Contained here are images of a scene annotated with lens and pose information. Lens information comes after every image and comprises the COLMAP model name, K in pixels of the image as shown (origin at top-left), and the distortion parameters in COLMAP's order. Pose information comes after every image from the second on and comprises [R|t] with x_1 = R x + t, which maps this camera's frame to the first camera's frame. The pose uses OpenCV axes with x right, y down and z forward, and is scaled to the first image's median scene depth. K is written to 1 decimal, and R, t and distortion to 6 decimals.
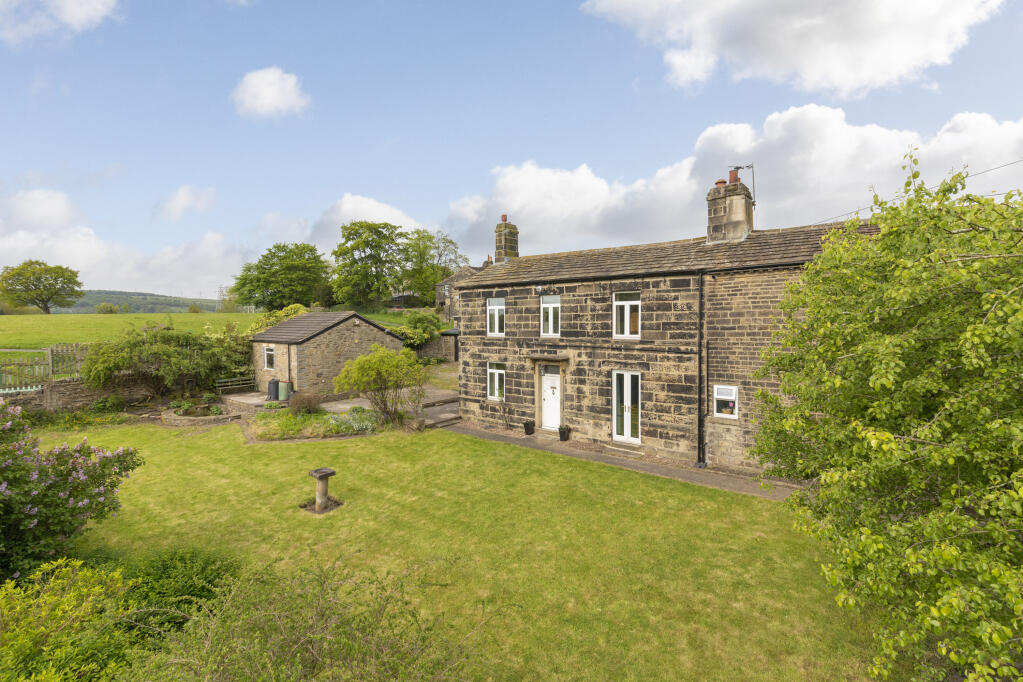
lens RADIAL K [[492.4, 0, 509.2], [0, 492.4, 324.9], [0, 0, 1]] dist [0.008391, -0.001109]
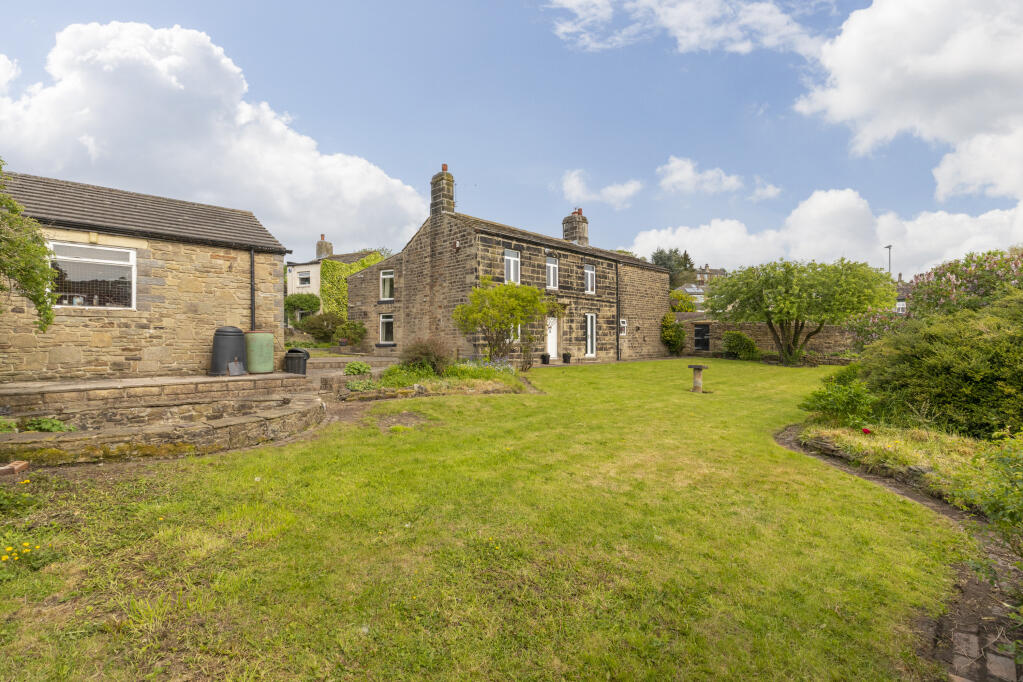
lens RADIAL K [[459.5, 0, 512.6], [0, 459.5, 343.9], [0, 0, 1]] dist [0.005285, -0.000469]
pose [[0.103455, 0.001404, 0.994633, -1.231927], [0.006987, 0.999973, -0.002138, 0.185911], [-0.994610, 0.007171, 0.103443, 1.040969]]
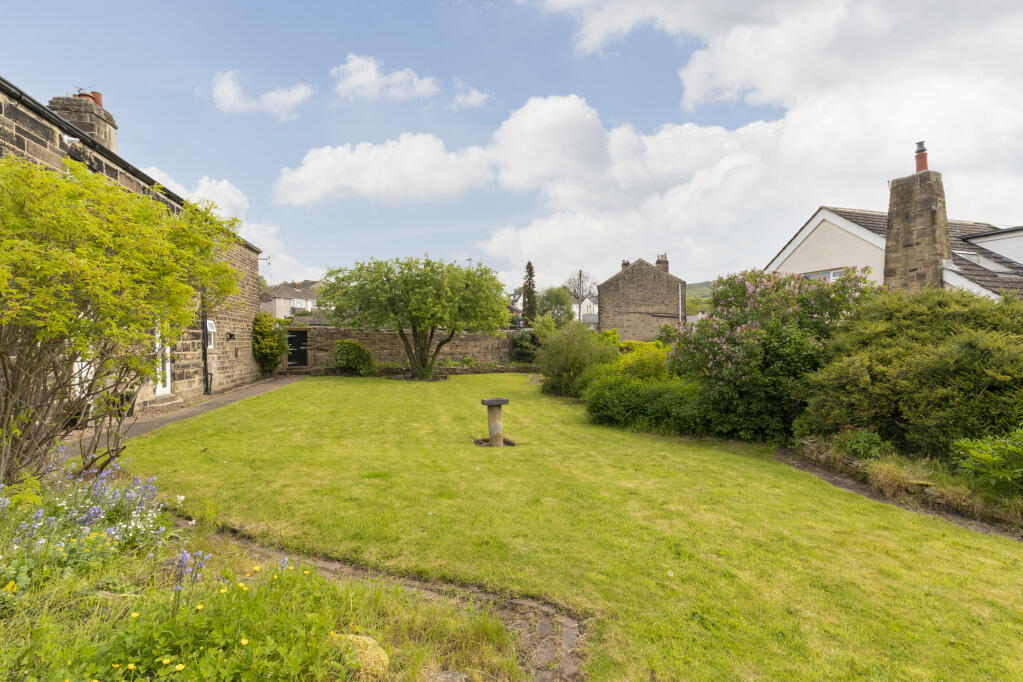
lens RADIAL K [[459.5, 0, 512.6], [0, 459.5, 343.9], [0, 0, 1]] dist [0.005285, -0.000469]
pose [[-0.811321, 0.018421, 0.584310, -0.633479], [0.027492, 0.999600, 0.006661, 0.157145], [-0.583954, 0.021468, -0.811503, 1.210117]]
